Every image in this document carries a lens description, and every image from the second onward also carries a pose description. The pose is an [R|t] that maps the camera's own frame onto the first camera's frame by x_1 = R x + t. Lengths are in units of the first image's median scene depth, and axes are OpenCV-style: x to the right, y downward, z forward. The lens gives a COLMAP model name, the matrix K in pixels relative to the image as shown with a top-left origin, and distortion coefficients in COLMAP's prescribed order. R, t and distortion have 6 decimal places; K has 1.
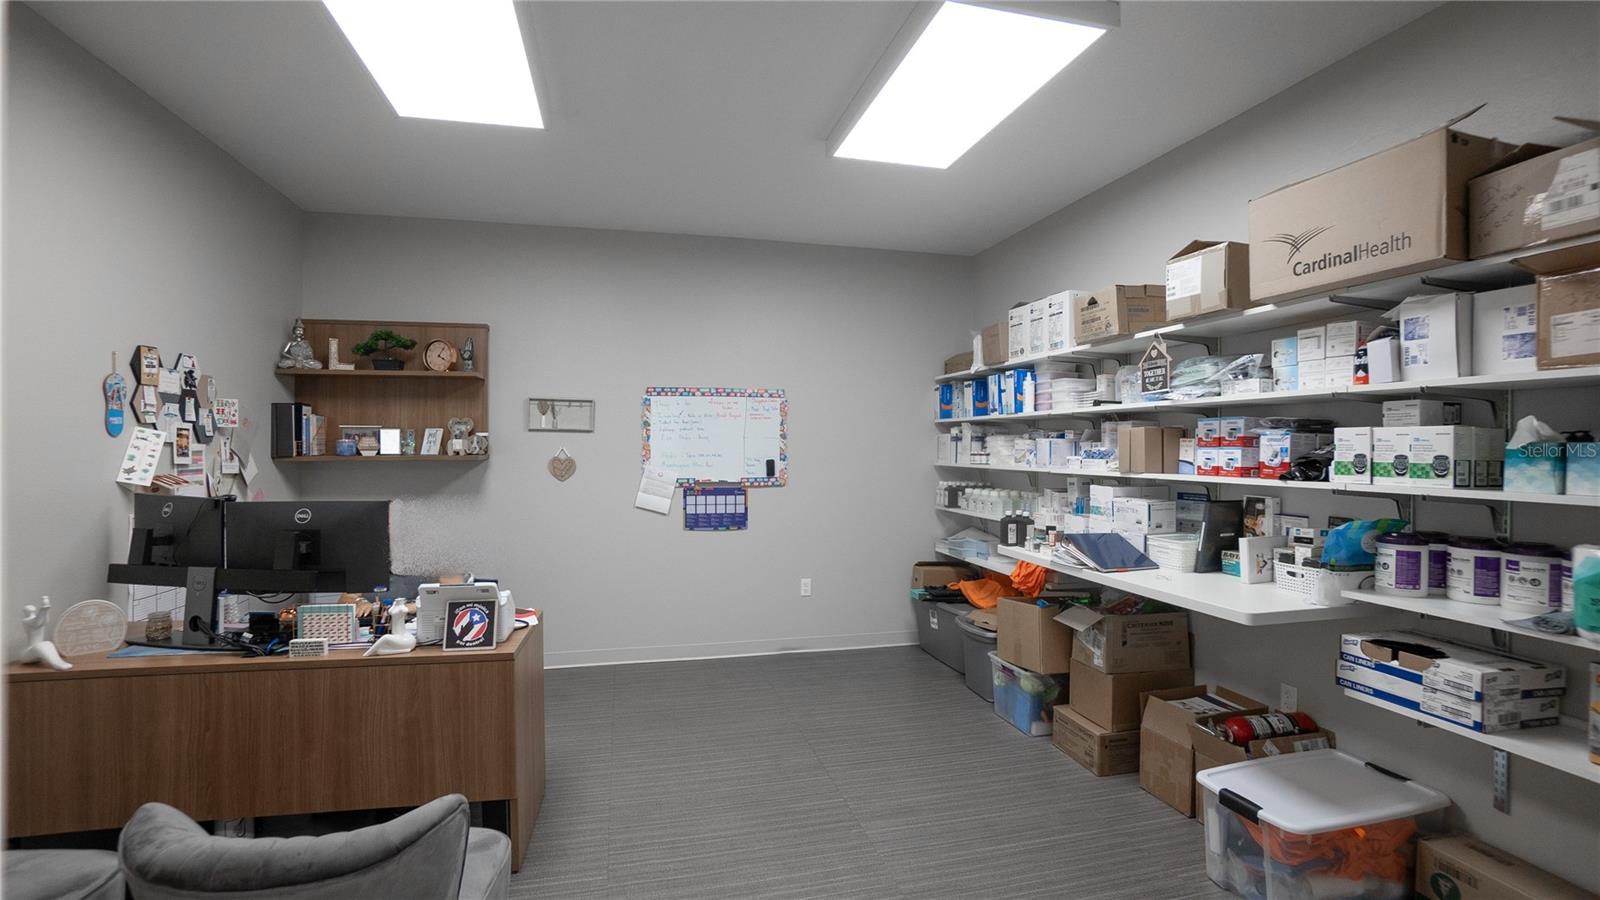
lens RADIAL K [[691.1, 0, 786.6], [0, 691.1, 457.9], [0, 0, 1]] dist [-0.005036, 0.001258]
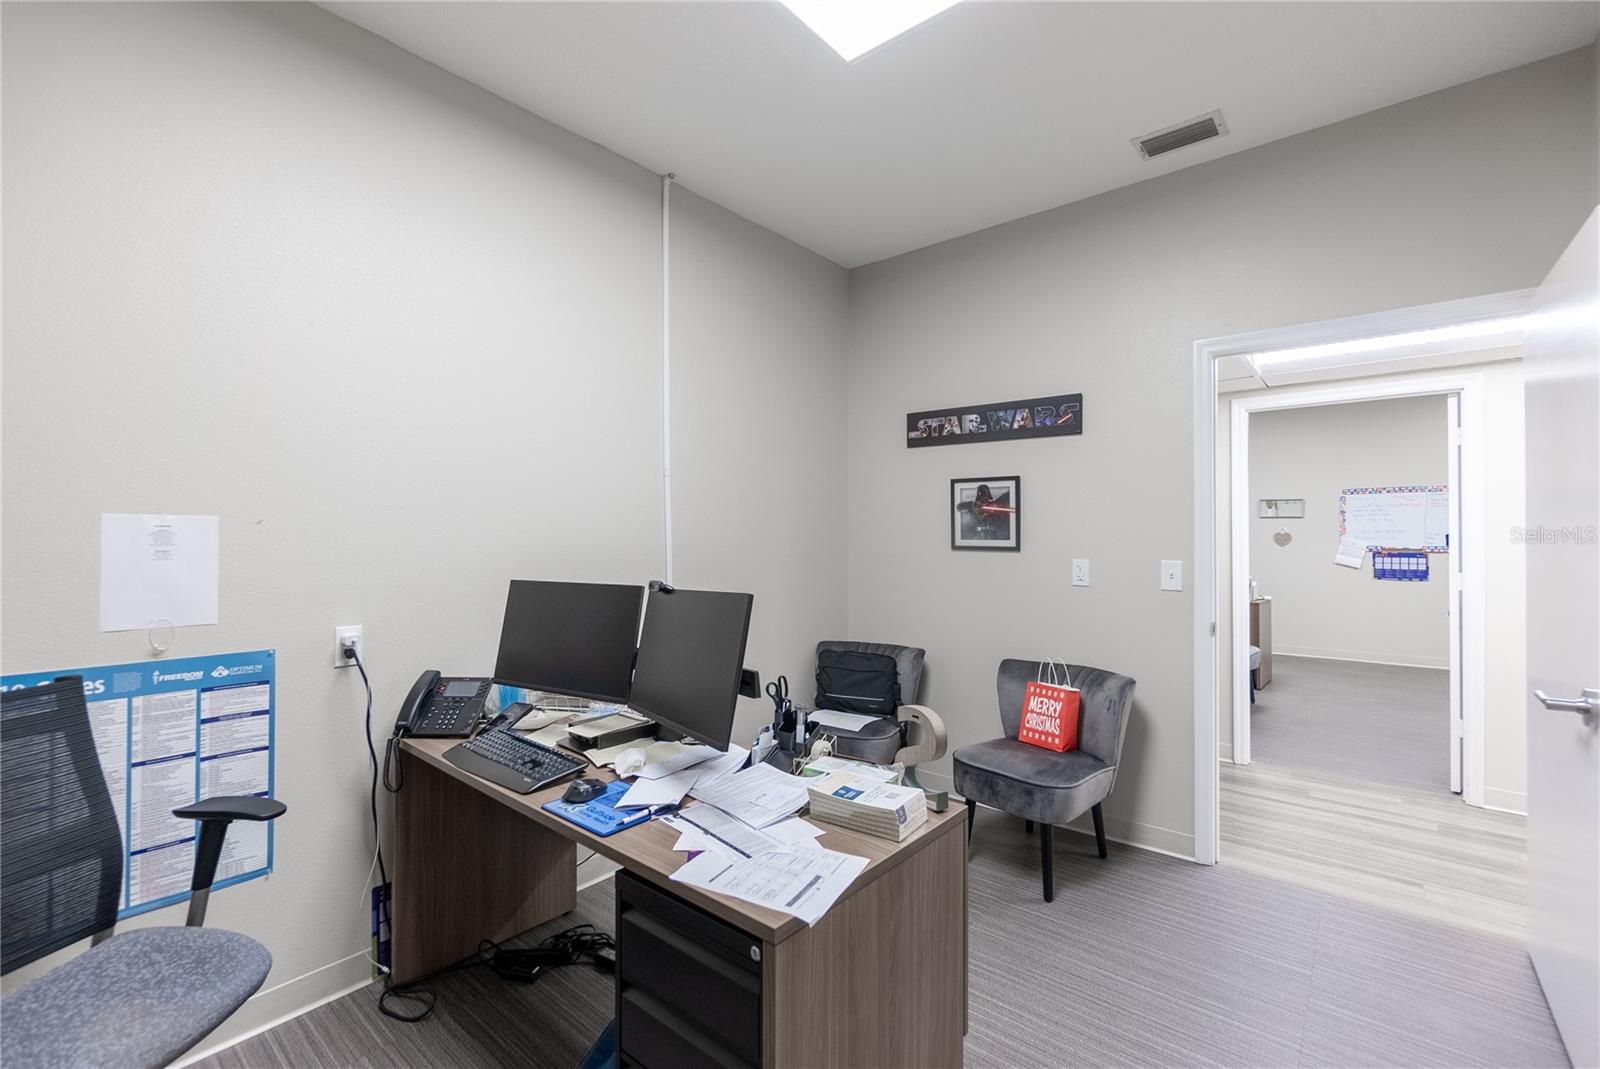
lens RADIAL K [[695.8, 0, 784.7], [0, 695.8, 530.9], [0, 0, 1]] dist [-0.004510, 0.000055]
pose [[0.584296, -0.003859, -0.811531, 0.346728], [0.008509, 0.999963, 0.001371, -0.018086], [0.811496, -0.007707, 0.584308, -0.995328]]
